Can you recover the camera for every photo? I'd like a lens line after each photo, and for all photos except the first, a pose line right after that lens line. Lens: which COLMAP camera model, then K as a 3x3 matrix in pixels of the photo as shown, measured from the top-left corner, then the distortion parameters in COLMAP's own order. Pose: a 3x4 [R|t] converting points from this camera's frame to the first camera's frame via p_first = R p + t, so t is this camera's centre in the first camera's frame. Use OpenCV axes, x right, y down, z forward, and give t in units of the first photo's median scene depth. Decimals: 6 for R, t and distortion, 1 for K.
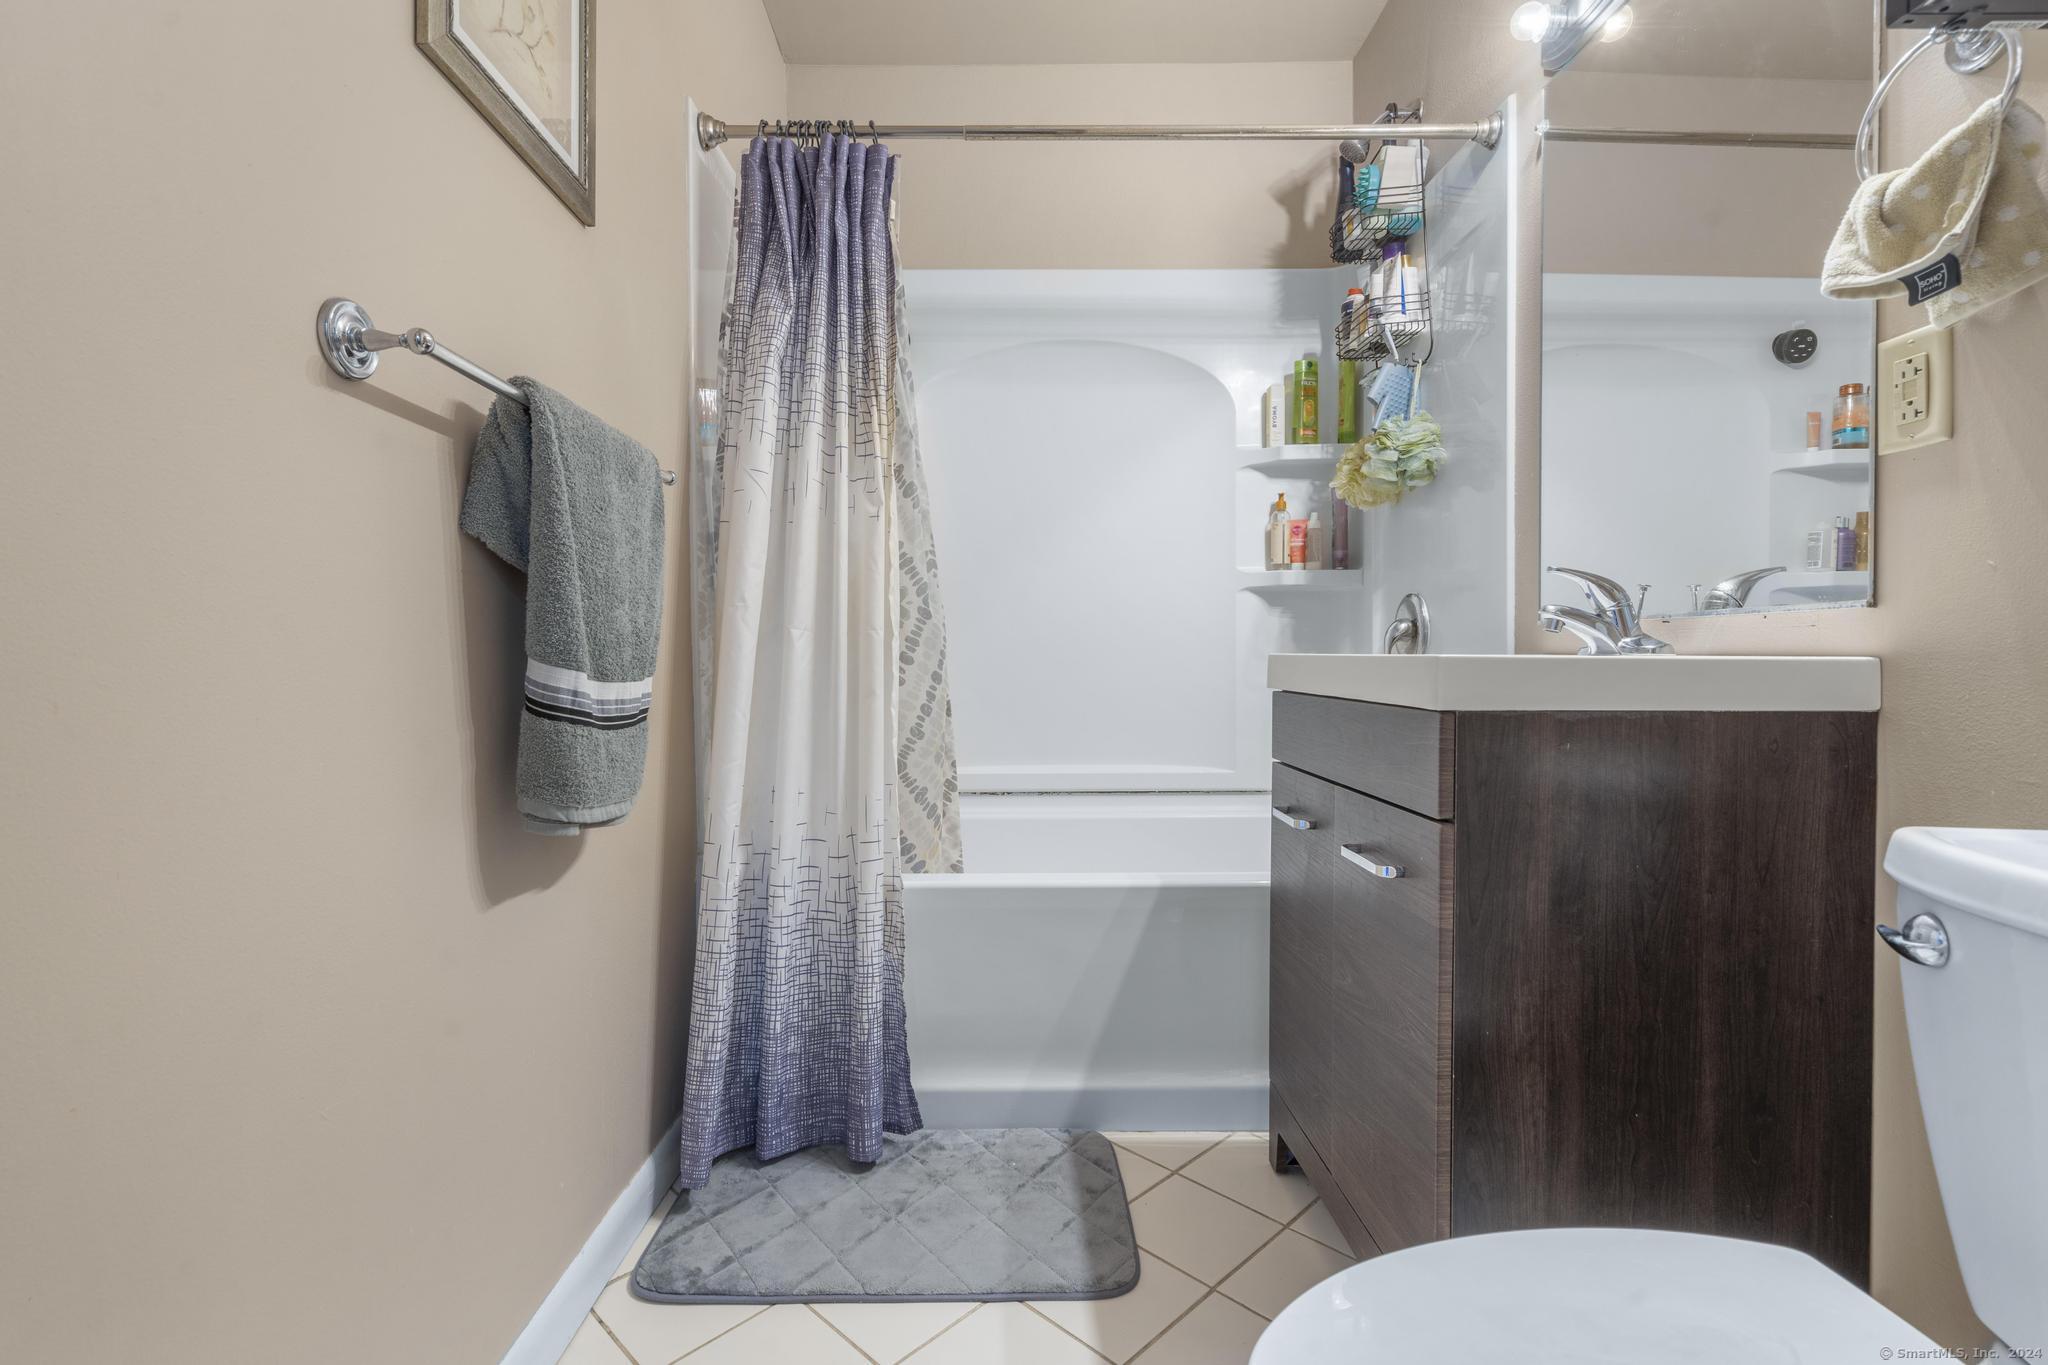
lens RADIAL K [[945.4, 0, 1010.5], [0, 945.4, 669.2], [0, 0, 1]] dist [-0.002843, 0.000965]
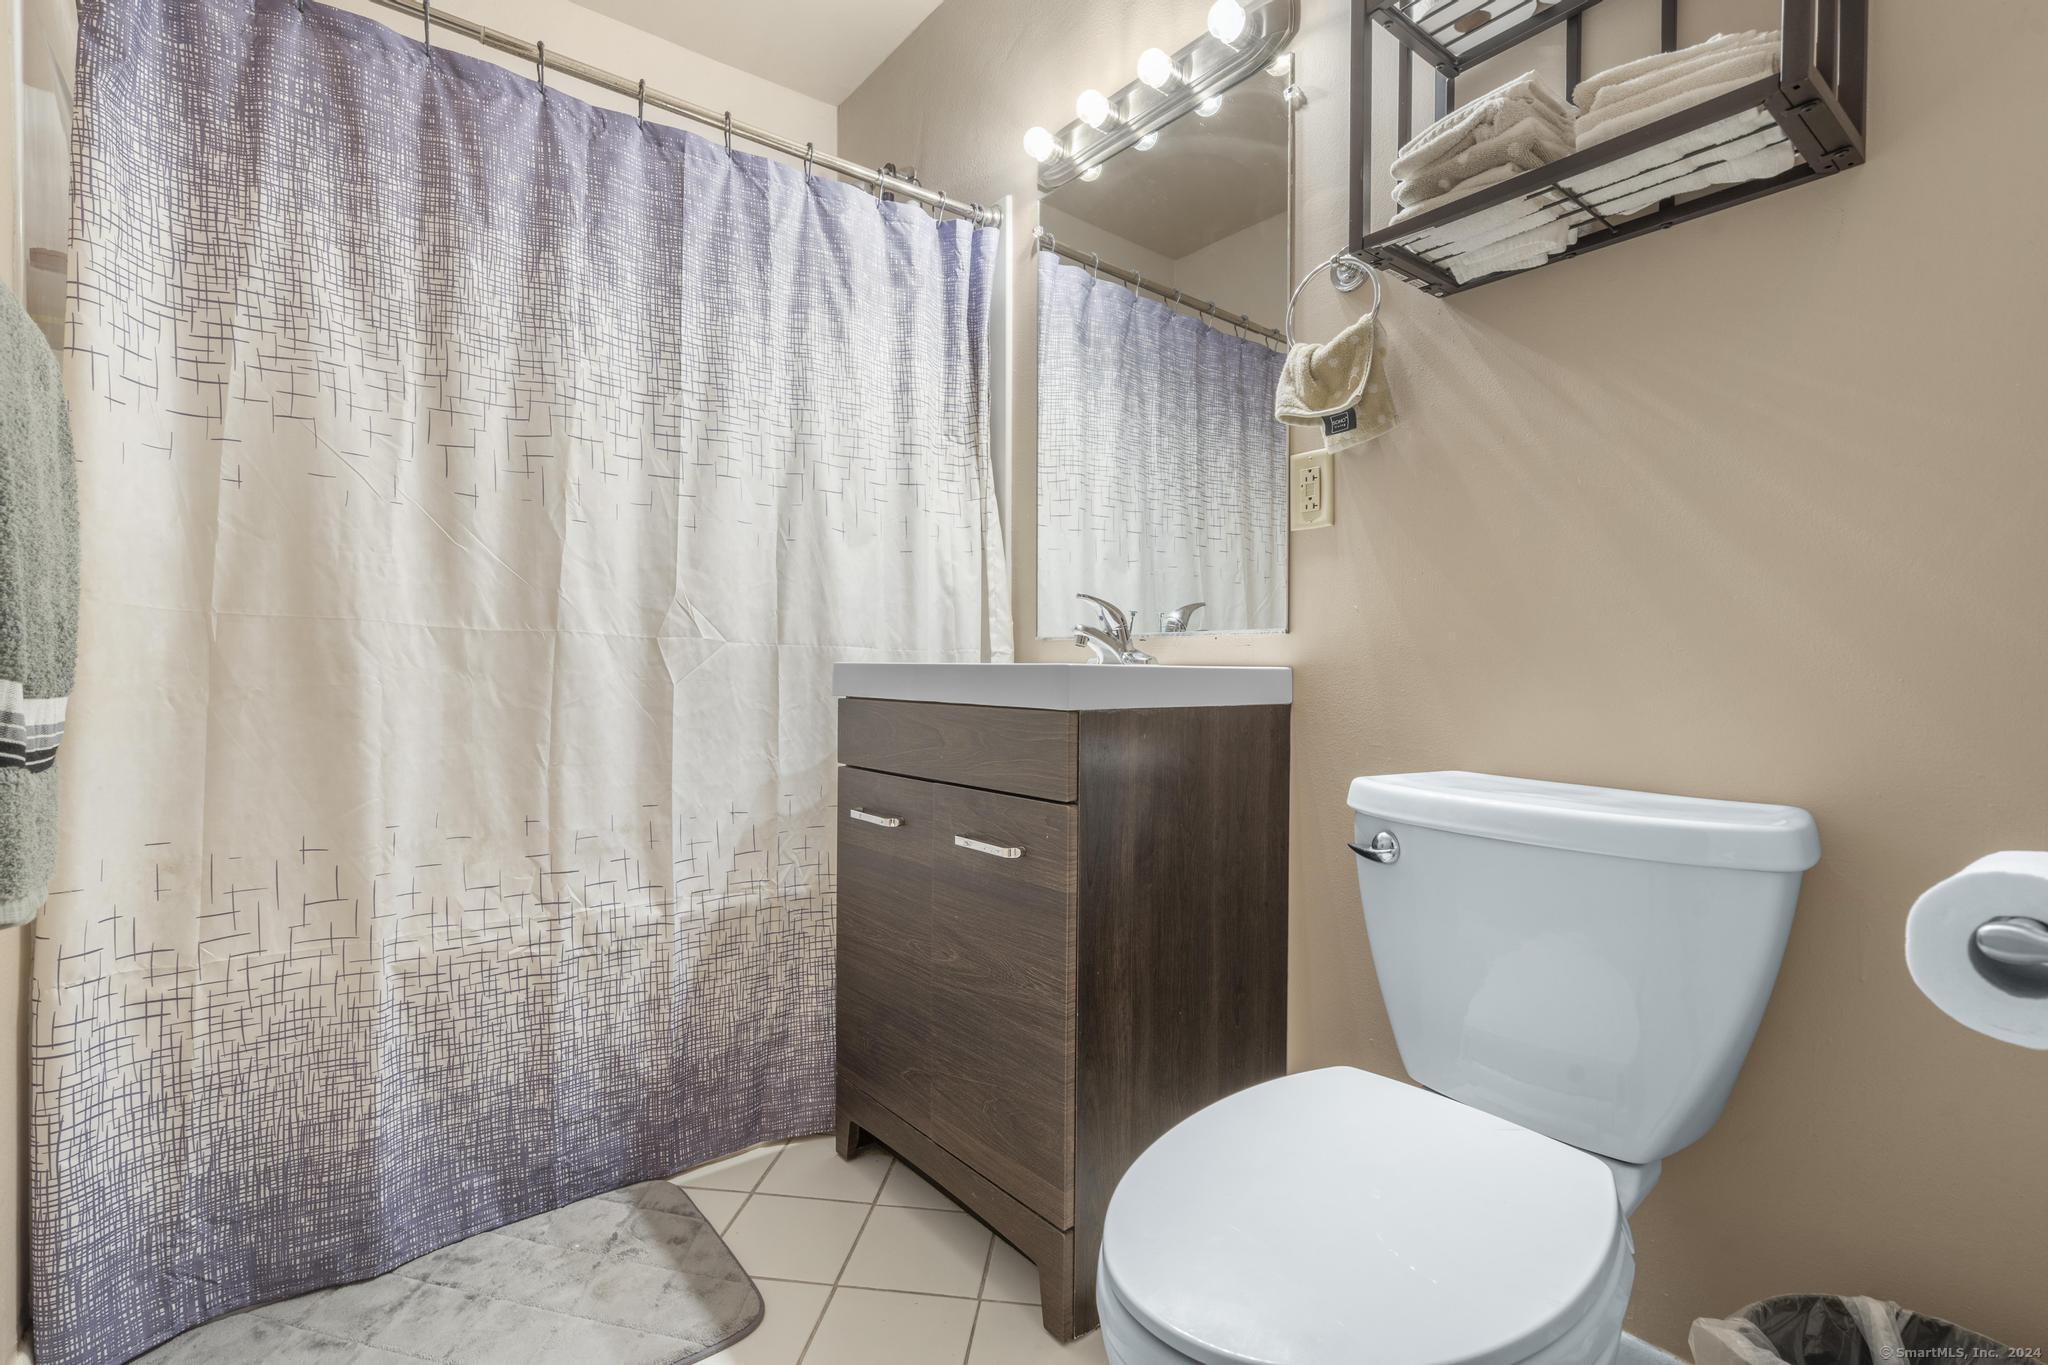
lens RADIAL K [[942.1, 0, 1006.9], [0, 942.1, 677.4], [0, 0, 1]] dist [-0.006775, 0.005651]
pose [[0.786955, -0.002532, 0.617005, -0.340402], [0.003785, 0.999993, -0.000724, 0.002785], [-0.616998, 0.002905, 0.786959, 0.111580]]
